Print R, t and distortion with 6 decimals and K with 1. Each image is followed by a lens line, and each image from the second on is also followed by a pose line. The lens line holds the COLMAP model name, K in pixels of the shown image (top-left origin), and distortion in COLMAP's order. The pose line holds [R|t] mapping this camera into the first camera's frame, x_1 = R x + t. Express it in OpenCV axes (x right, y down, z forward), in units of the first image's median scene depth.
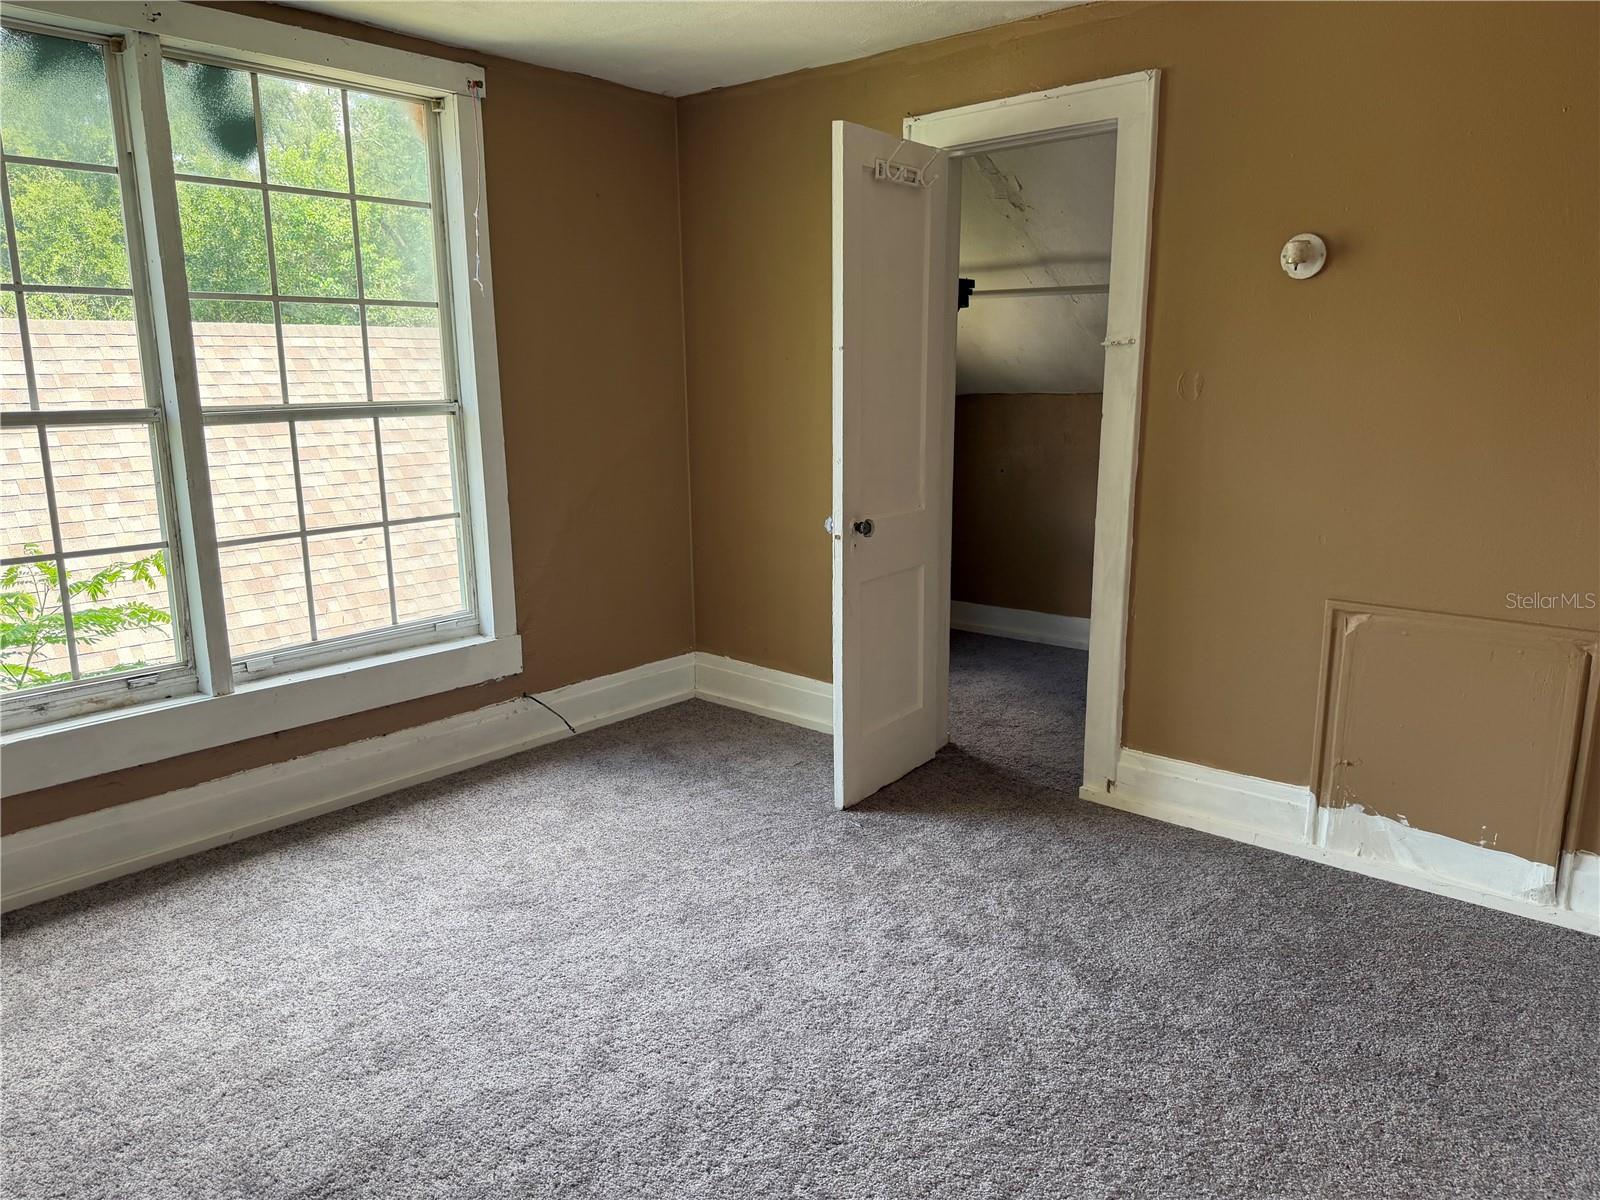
lens RADIAL K [[1133.8, 0, 793.9], [0, 1133.8, 604.0], [0, 0, 1]] dist [0.000879, -0.011126]
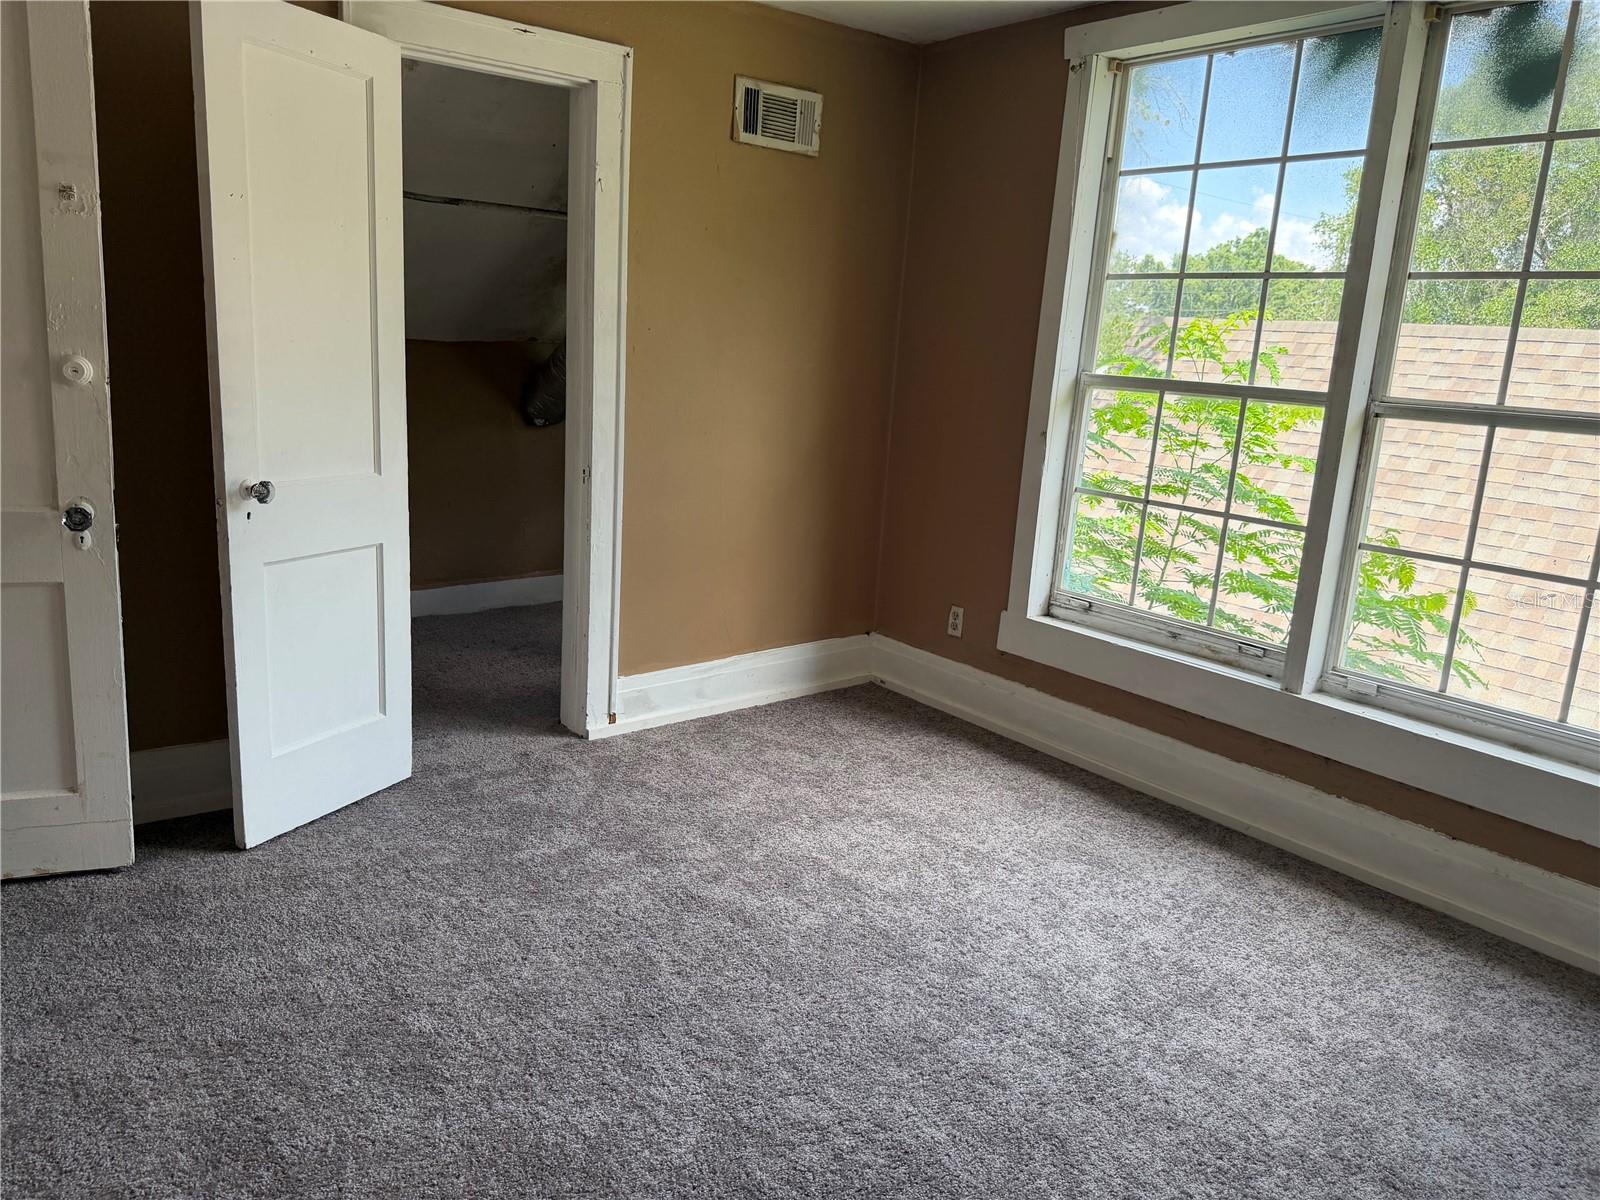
lens RADIAL K [[1133.8, 0, 793.1], [0, 1133.8, 595.0], [0, 0, 1]] dist [0.000879, -0.011126]
pose [[-0.210522, 0.201329, -0.956633, 0.490695], [-0.259561, 0.931929, 0.253250, -0.131168], [0.942501, 0.301620, -0.143935, 0.721766]]
